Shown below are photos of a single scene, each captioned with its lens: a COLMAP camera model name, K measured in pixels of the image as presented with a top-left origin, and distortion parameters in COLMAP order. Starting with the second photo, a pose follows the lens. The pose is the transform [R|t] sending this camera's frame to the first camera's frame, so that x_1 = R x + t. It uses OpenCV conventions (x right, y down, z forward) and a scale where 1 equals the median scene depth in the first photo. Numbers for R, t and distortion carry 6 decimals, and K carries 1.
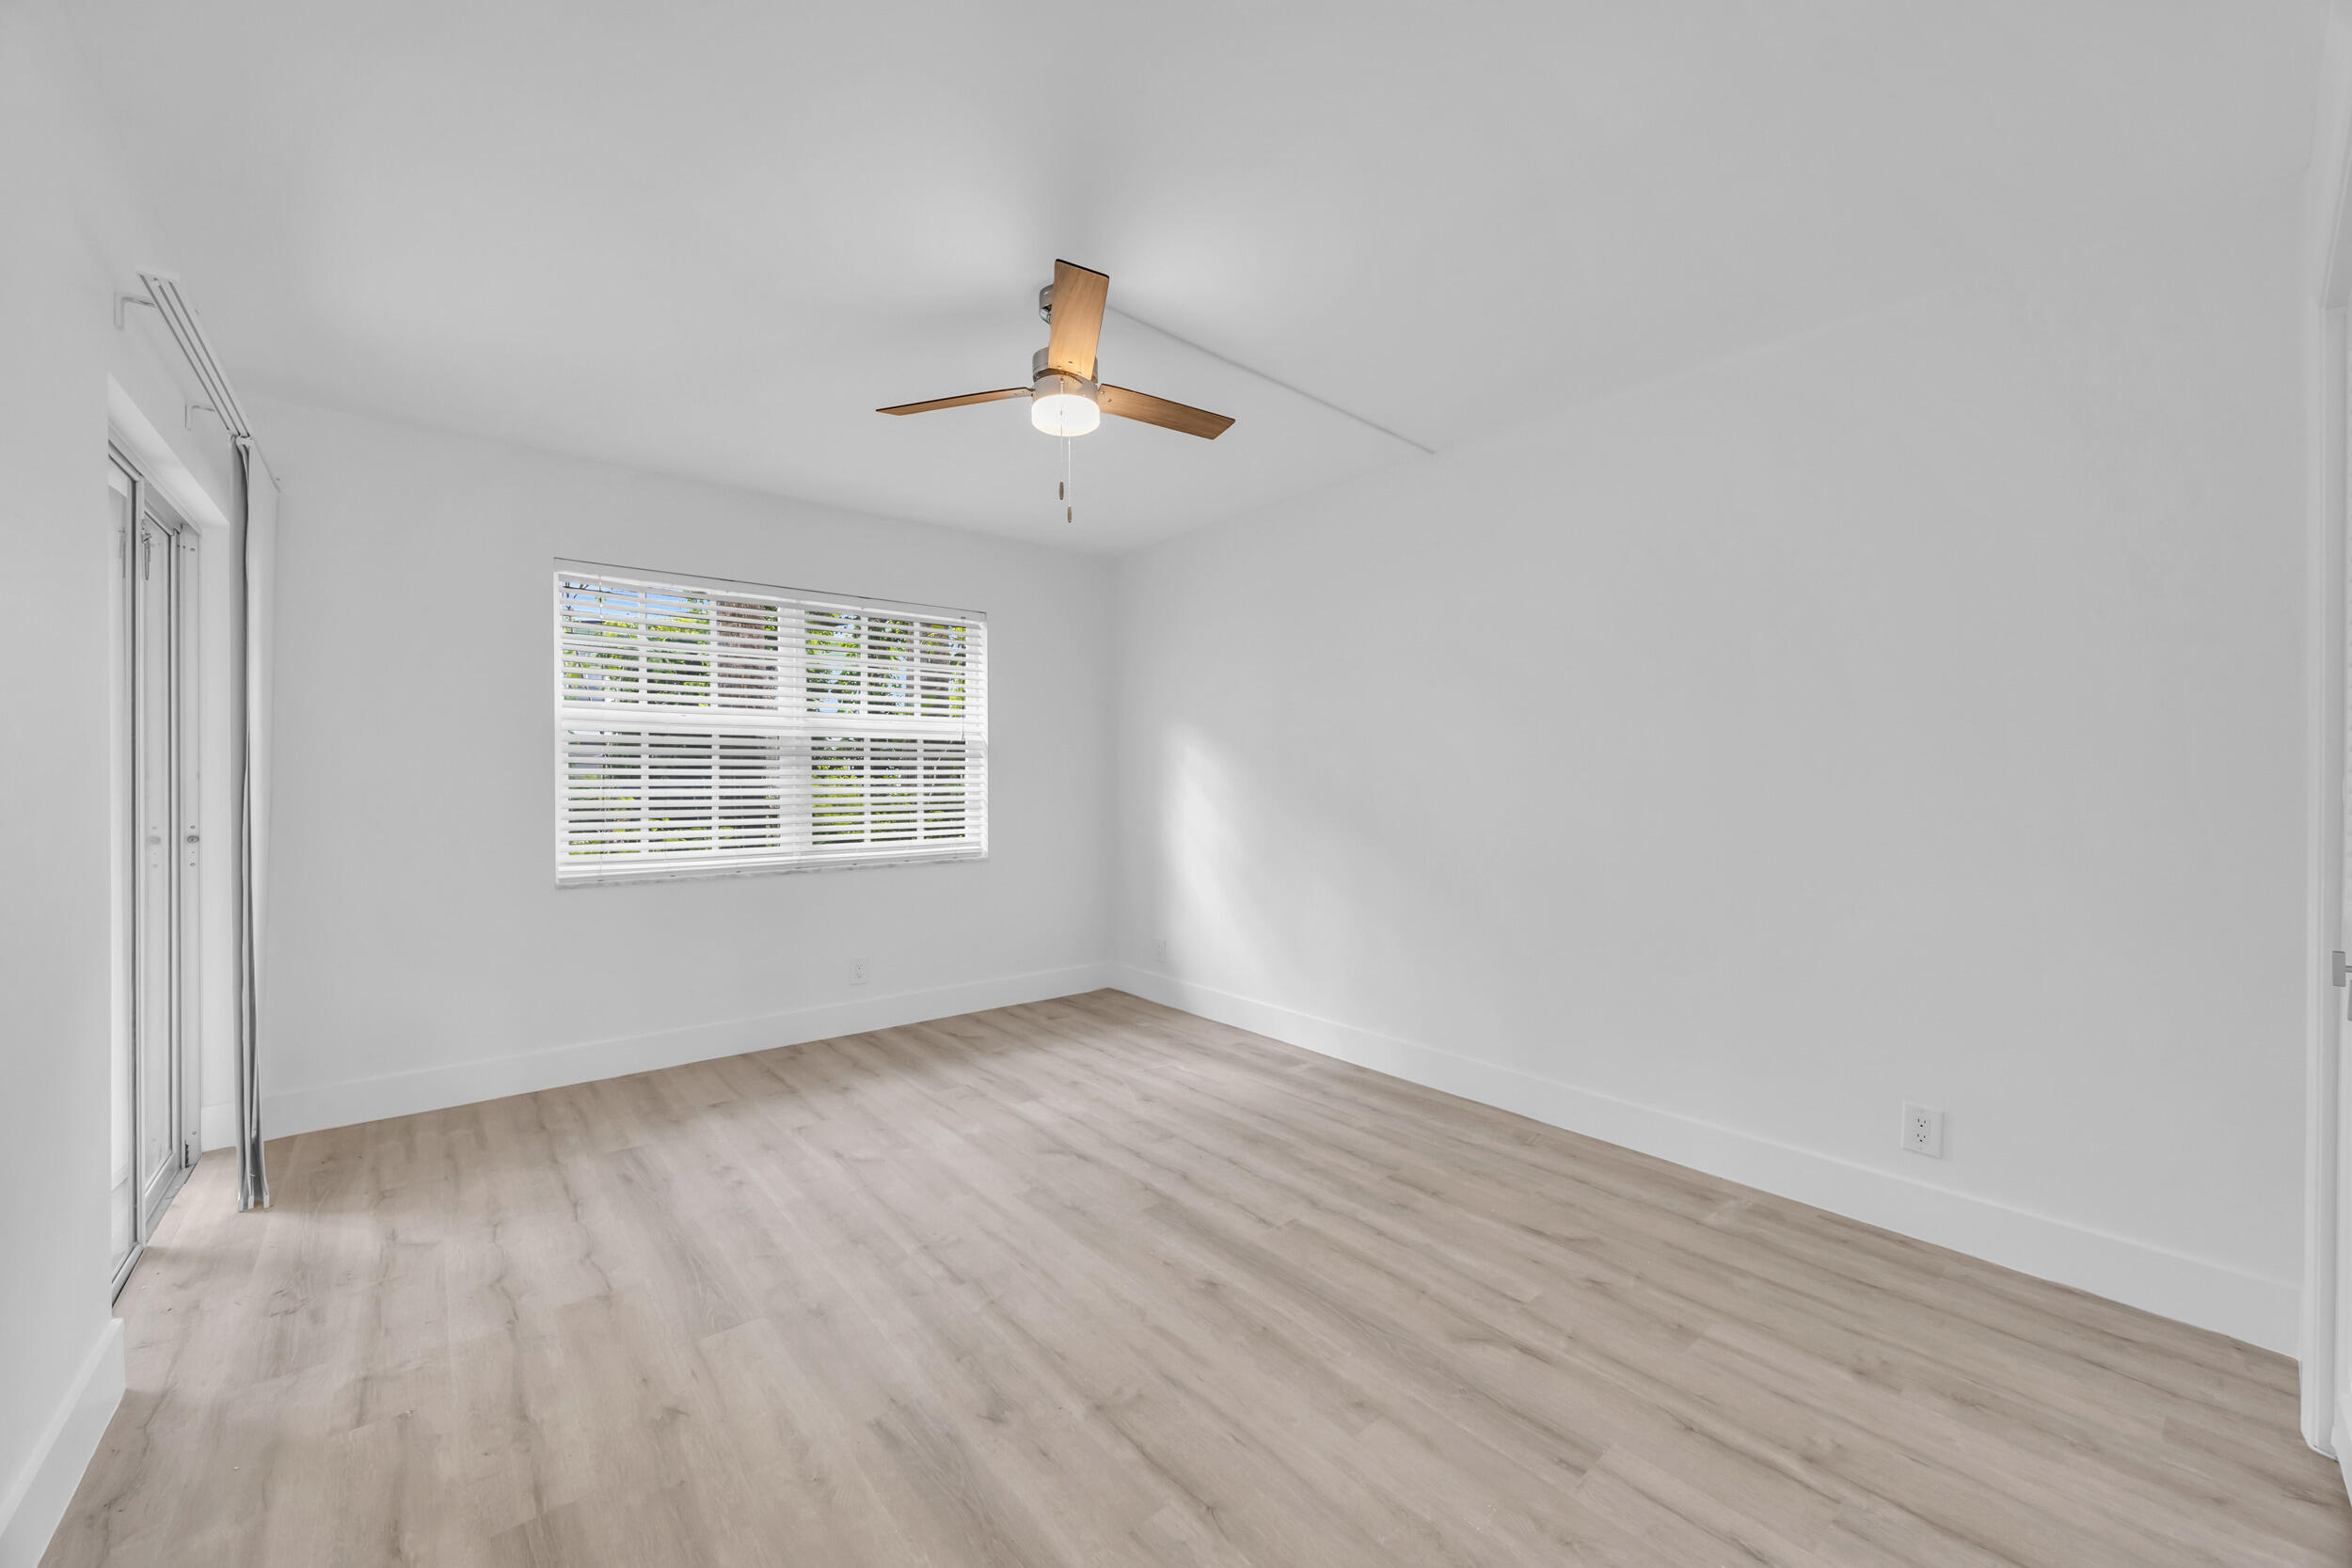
lens RADIAL K [[906.5, 0, 1161.8], [0, 906.5, 780.9], [0, 0, 1]] dist [-0.000722, -0.000213]
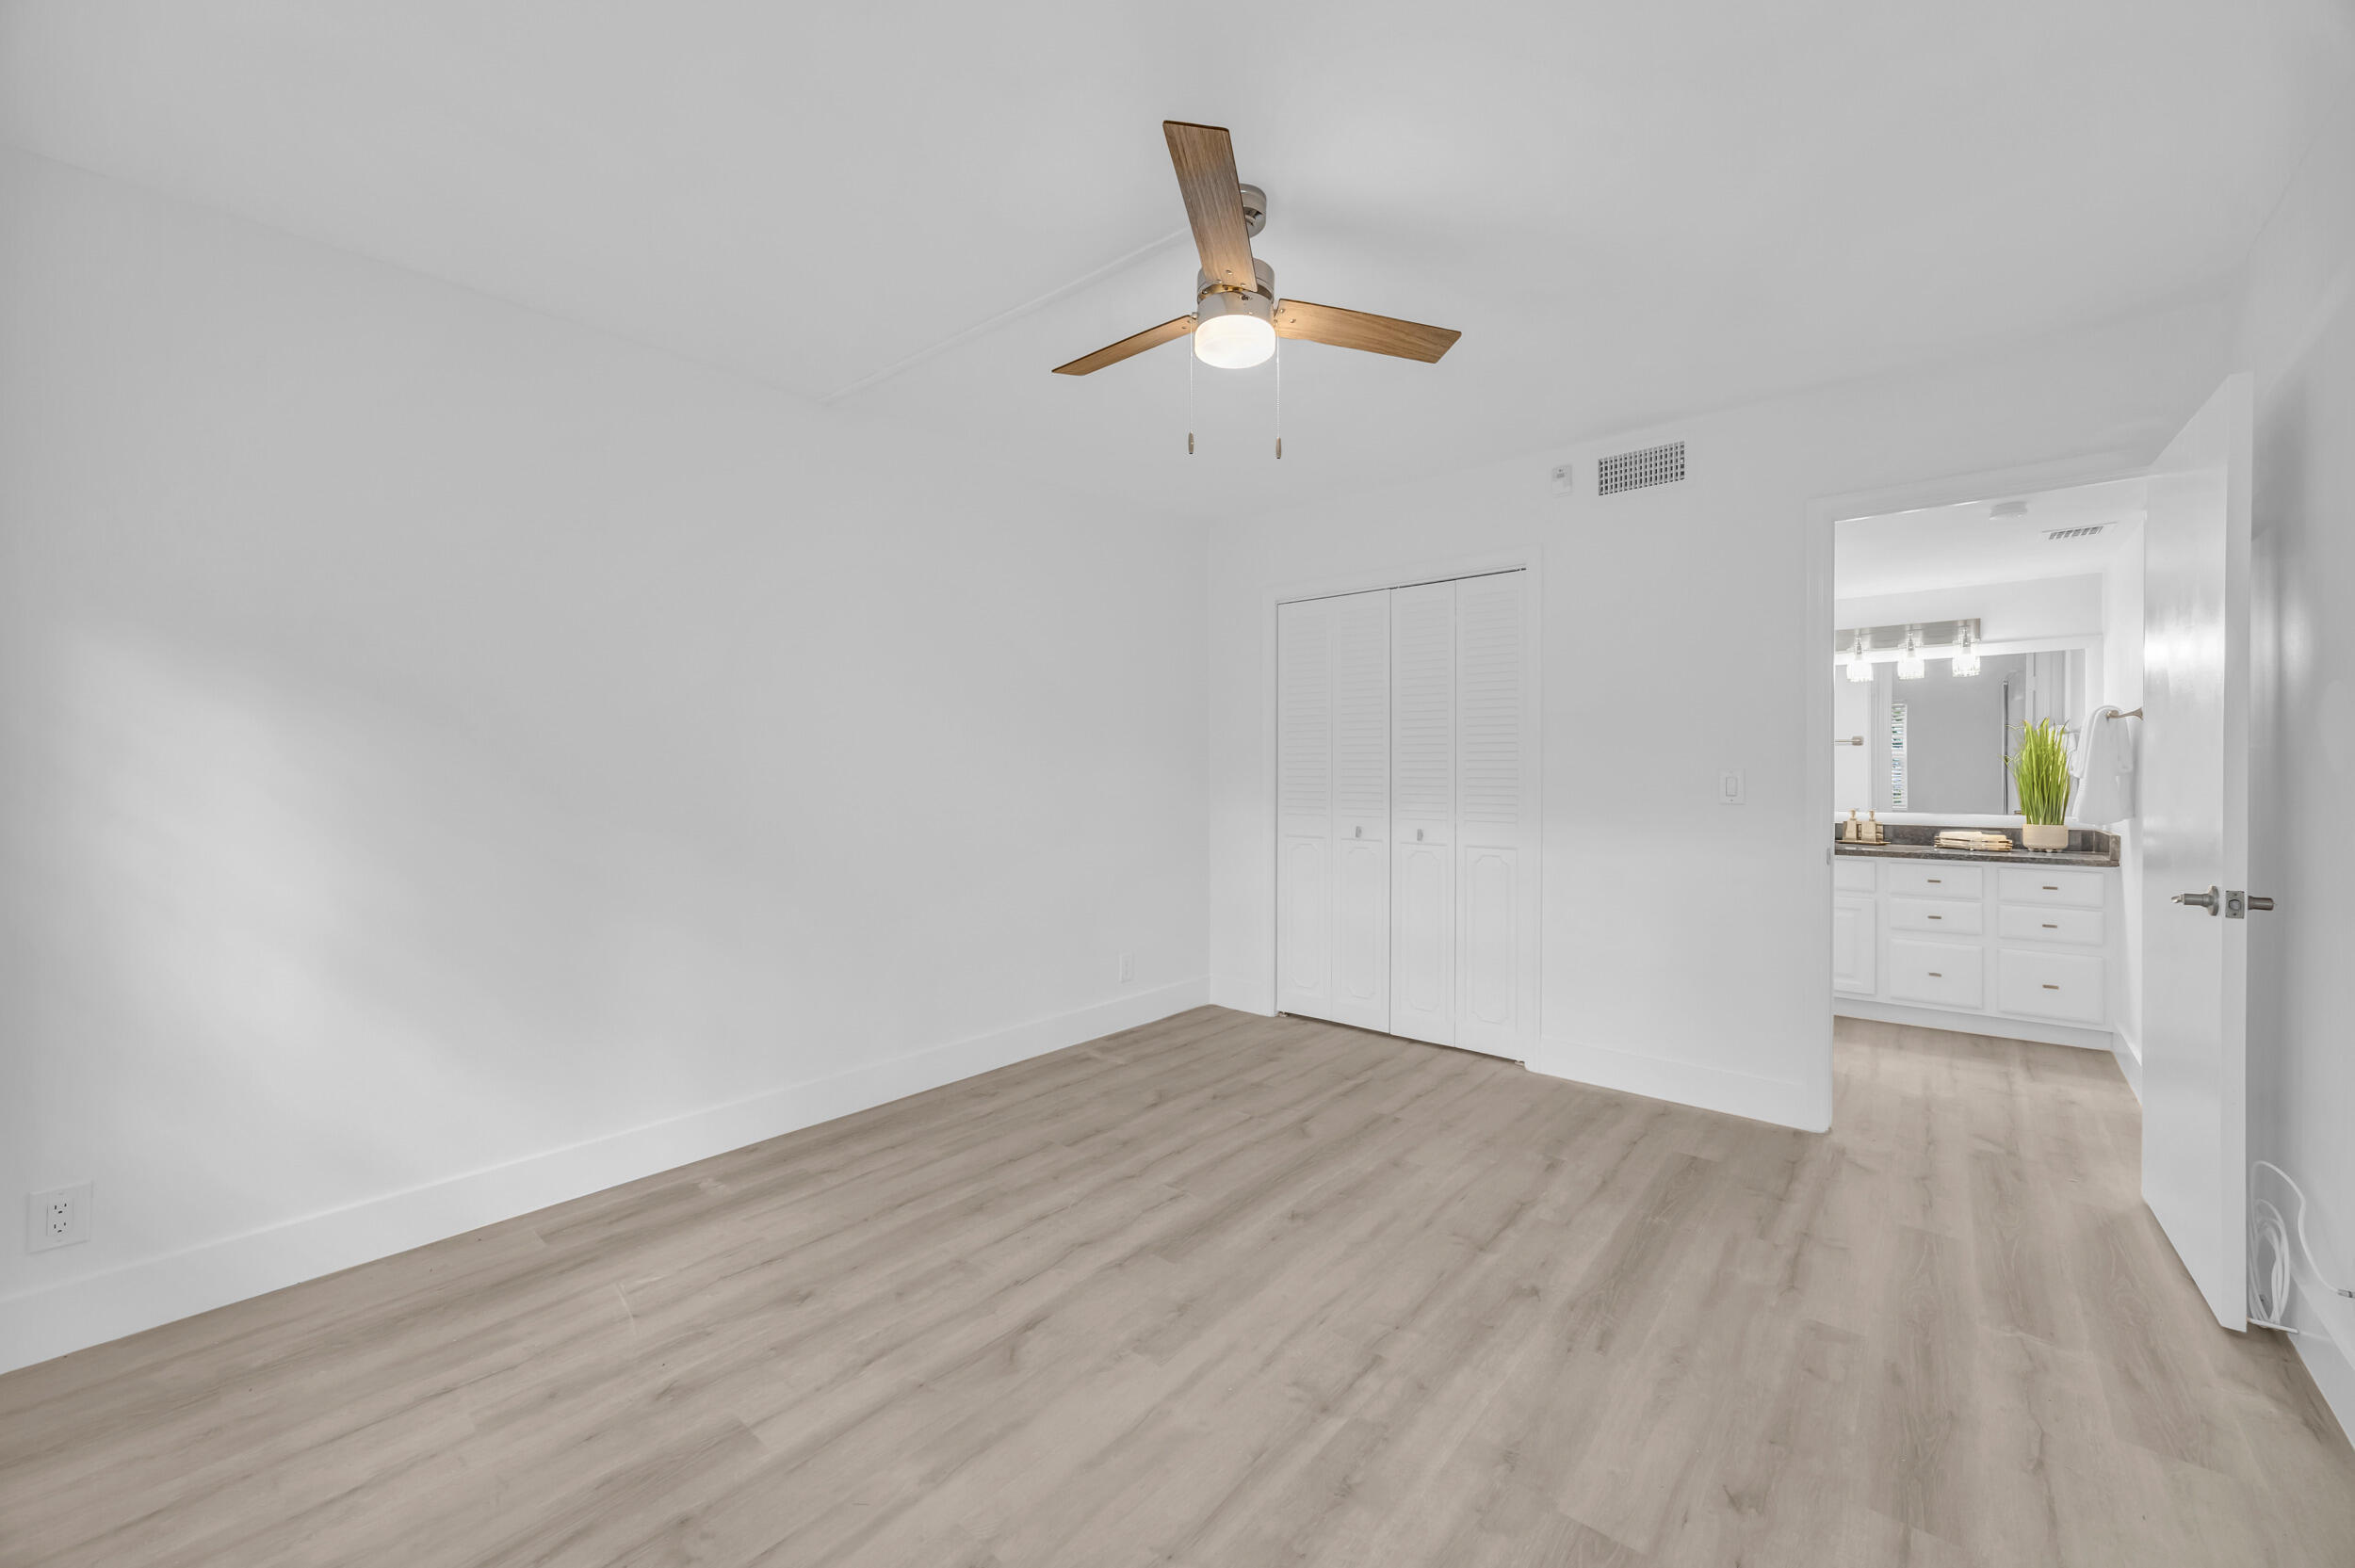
lens RADIAL K [[905.4, 0, 1187.4], [0, 905.4, 775.8], [0, 0, 1]] dist [-0.001969, -0.000061]
pose [[-0.185739, -0.007713, 0.982569, -0.776412], [0.000514, 0.999968, 0.007947, -0.004804], [-0.982599, 0.001981, -0.185729, 1.010200]]
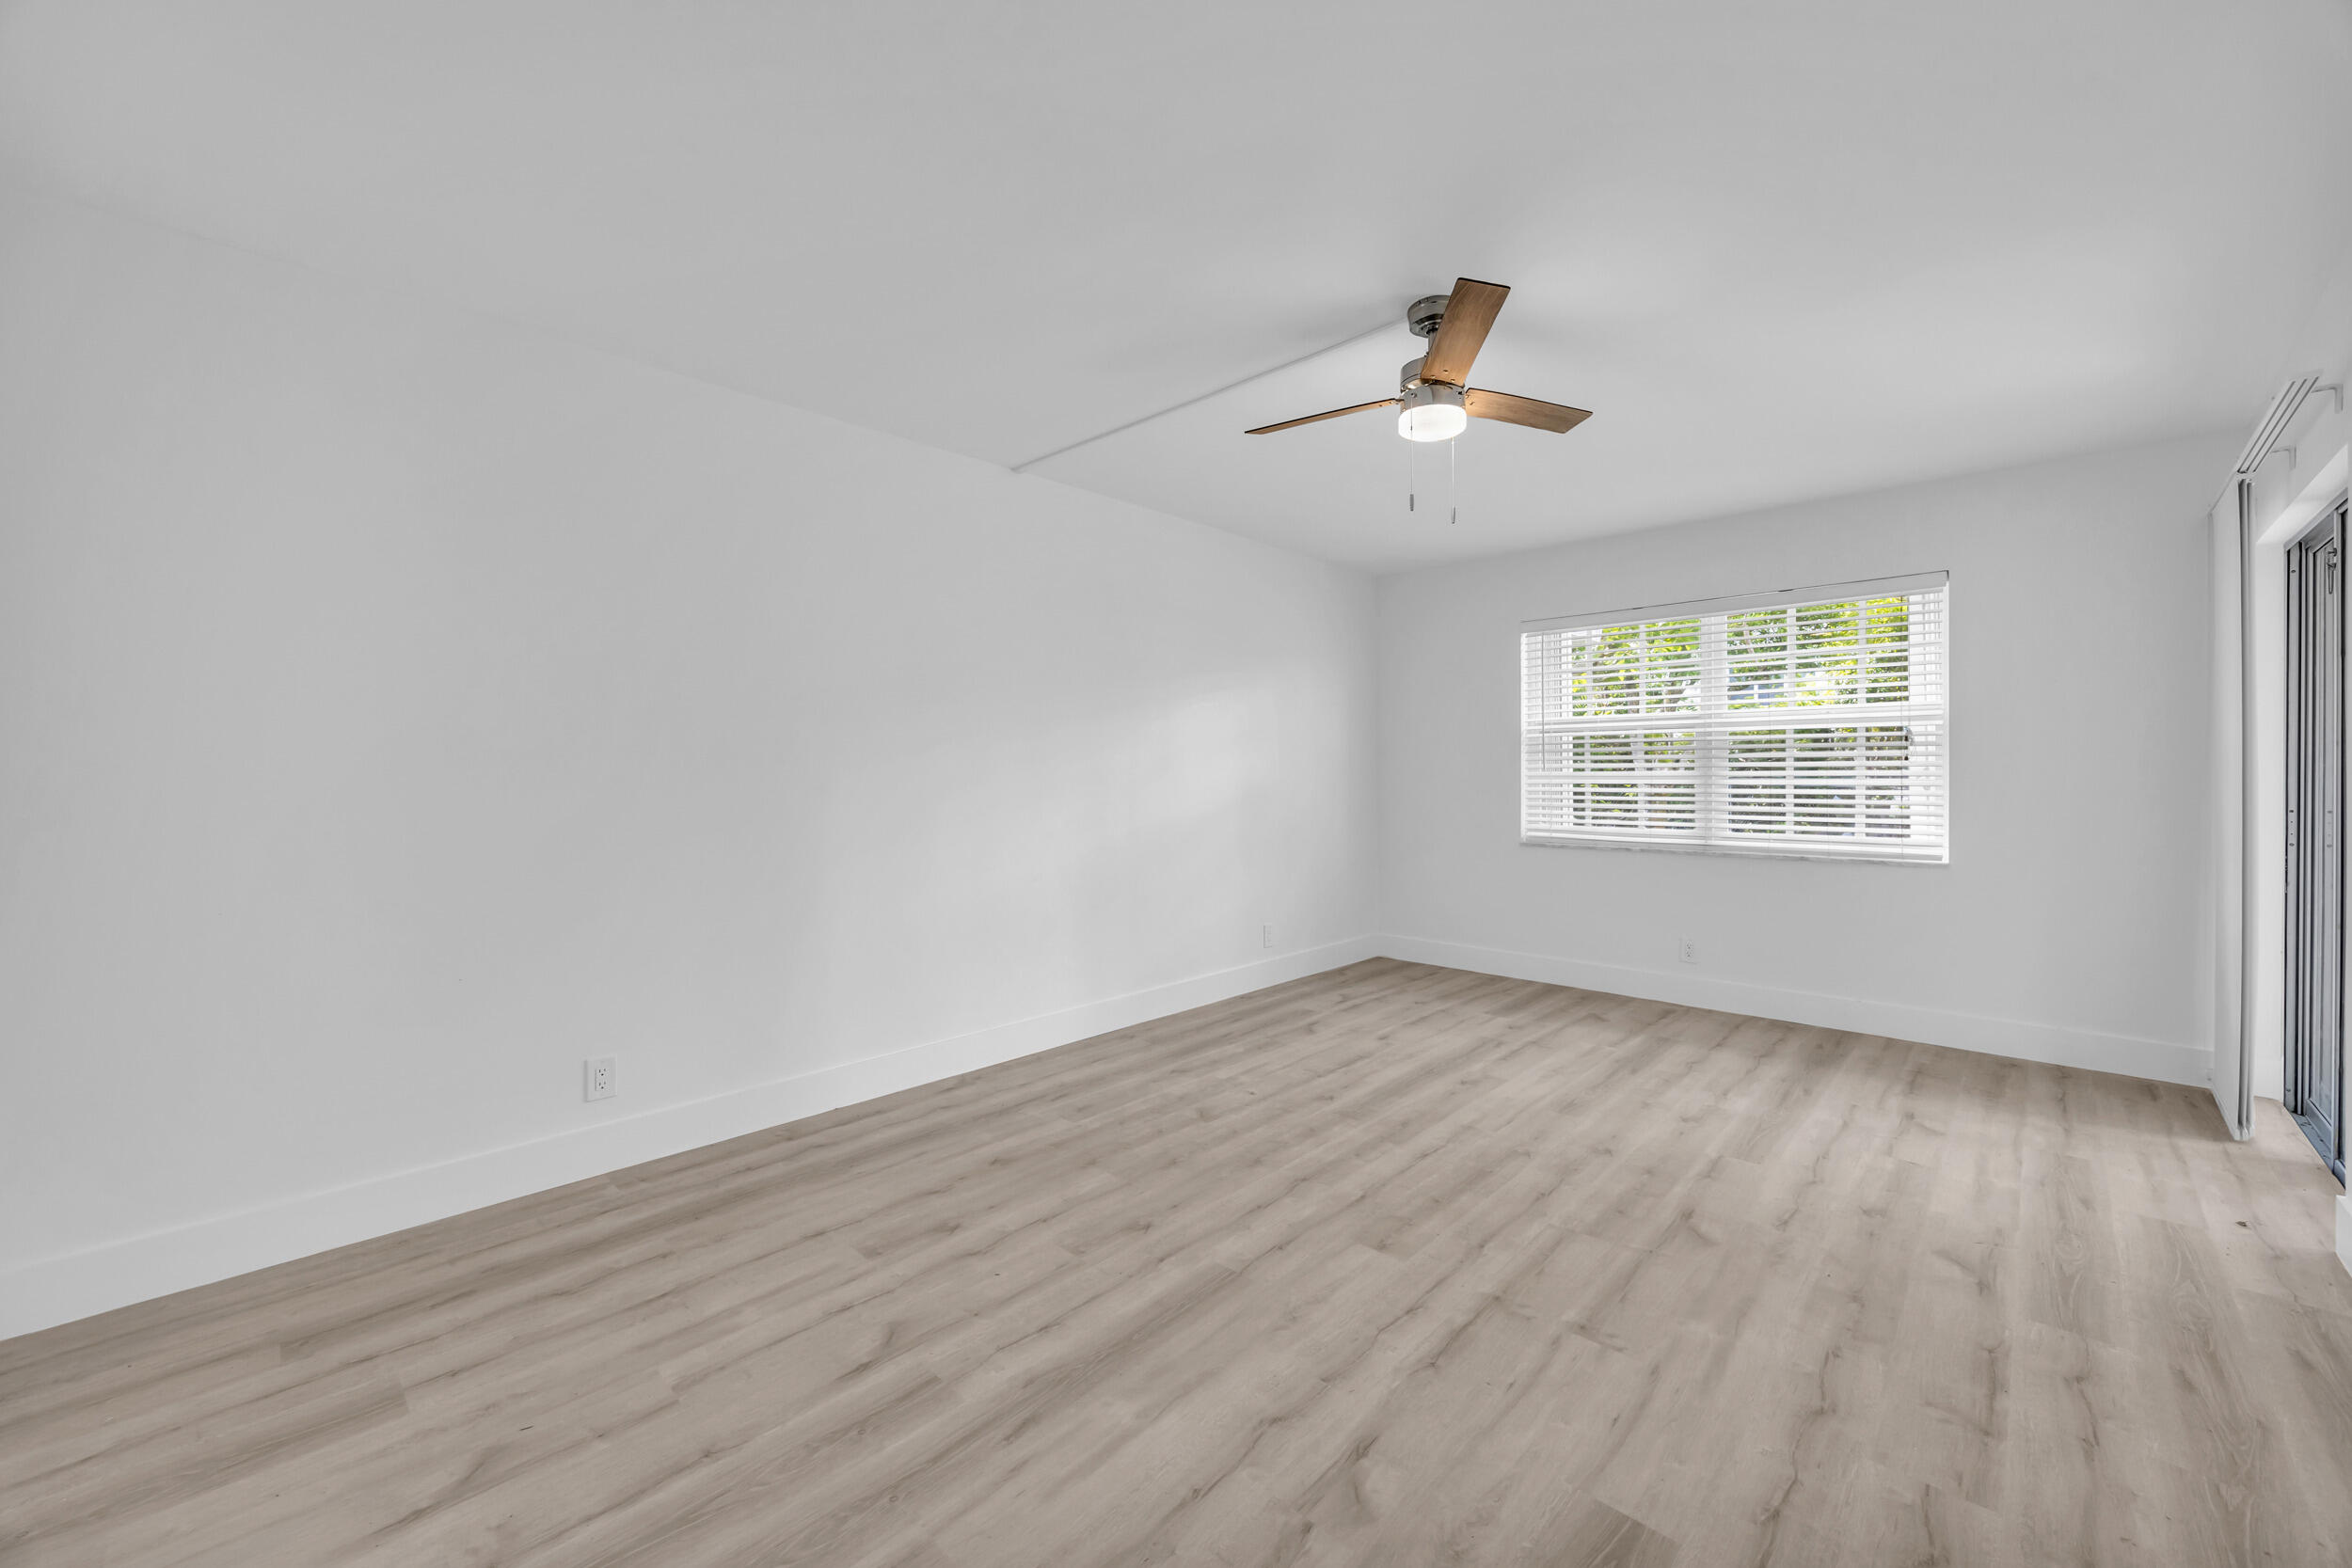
lens RADIAL K [[906.5, 0, 1161.8], [0, 906.5, 780.9], [0, 0, 1]] dist [-0.000722, -0.000213]
pose [[0.130490, 0.007985, -0.991417, 0.893312], [-0.001660, 0.999968, 0.007835, 0.003706], [0.991448, 0.000623, 0.130499, 0.270481]]
